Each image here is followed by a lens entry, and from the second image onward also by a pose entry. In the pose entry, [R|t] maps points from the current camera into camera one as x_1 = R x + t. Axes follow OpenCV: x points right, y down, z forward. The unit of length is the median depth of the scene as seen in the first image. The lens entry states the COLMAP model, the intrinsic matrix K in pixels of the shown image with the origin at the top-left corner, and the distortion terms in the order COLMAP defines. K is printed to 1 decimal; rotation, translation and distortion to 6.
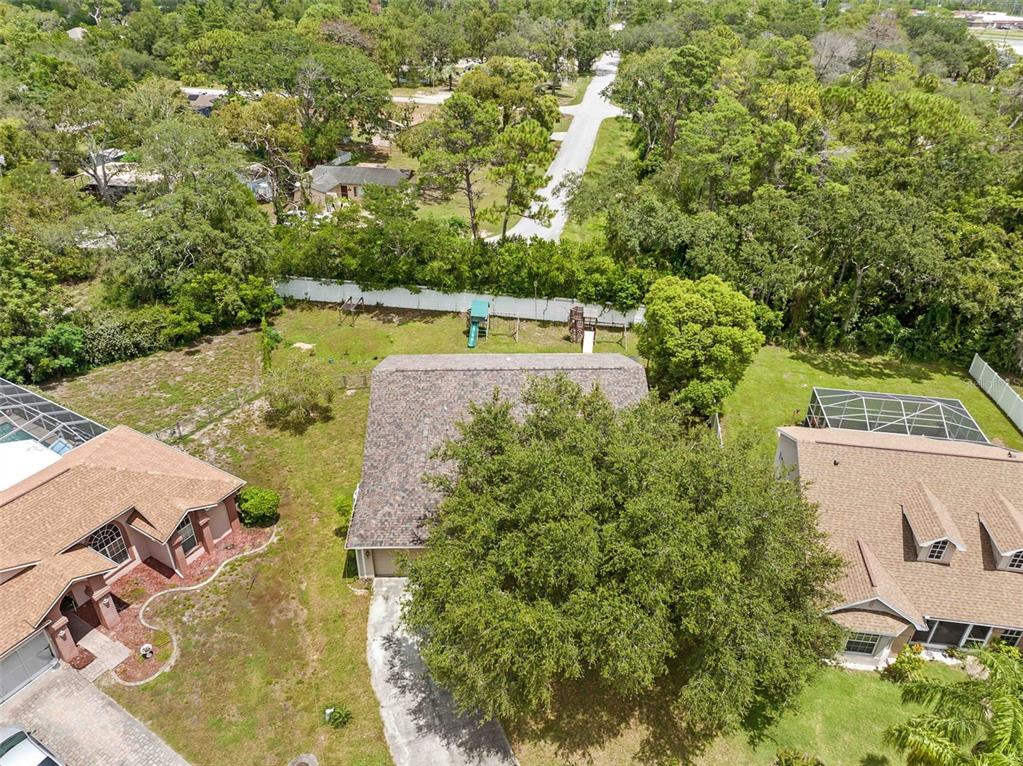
lens RADIAL K [[717.9, 0, 507.7], [0, 717.9, 377.7], [0, 0, 1]] dist [-0.035673, -0.004859]
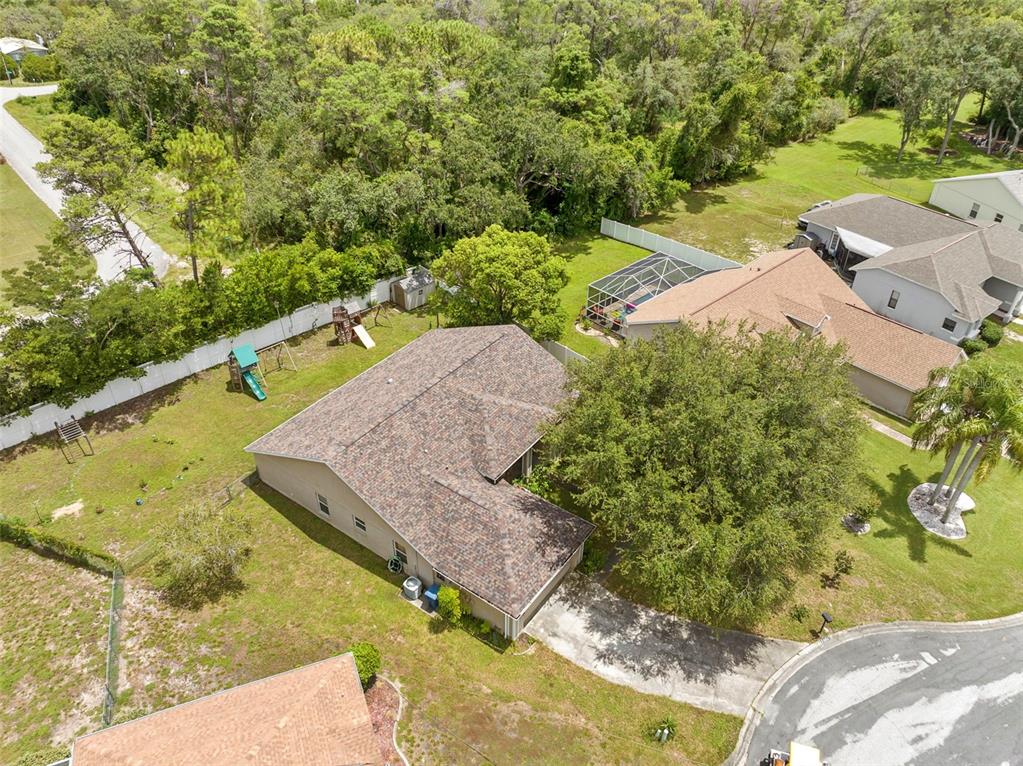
lens RADIAL K [[717.9, 0, 507.7], [0, 717.9, 377.7], [0, 0, 1]] dist [-0.035673, -0.004859]
pose [[0.617499, -0.456572, 0.640498, -0.430377], [0.394711, 0.884208, 0.249760, -0.173242], [-0.680366, 0.098585, 0.726211, 0.189835]]
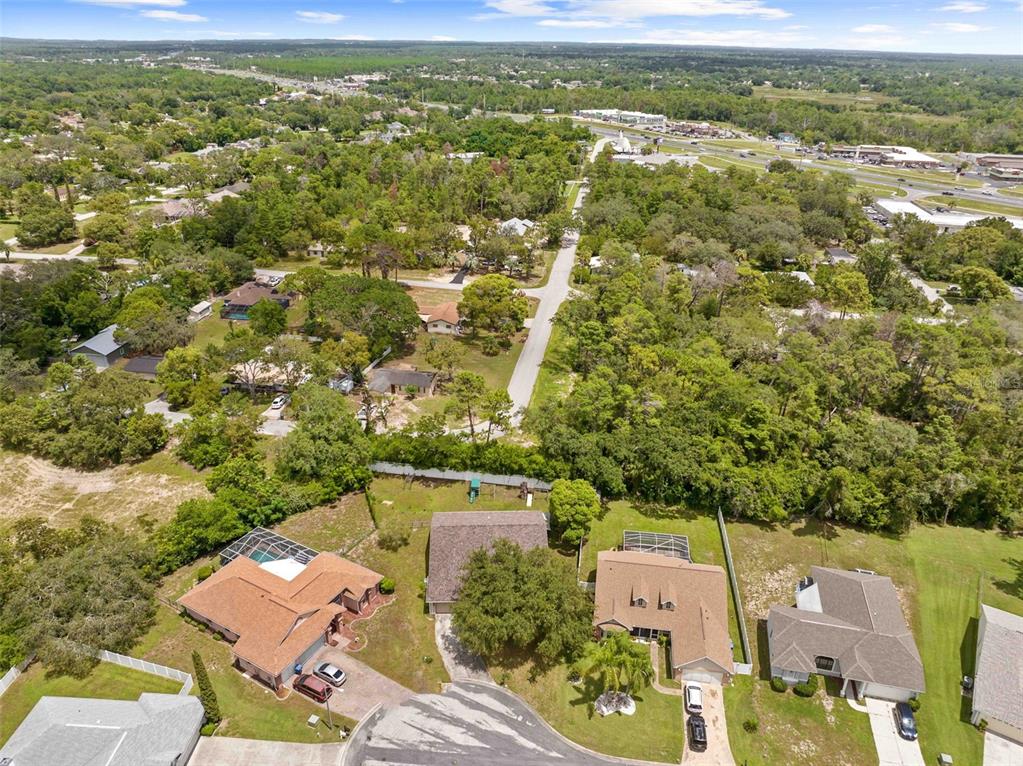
lens RADIAL K [[717.9, 0, 507.7], [0, 717.9, 377.7], [0, 0, 1]] dist [-0.035673, -0.004859]
pose [[0.999947, -0.002912, 0.009918, 0.034022], [0.003770, 0.996149, -0.087590, -0.227911], [-0.009625, 0.087623, 0.996107, -1.093471]]
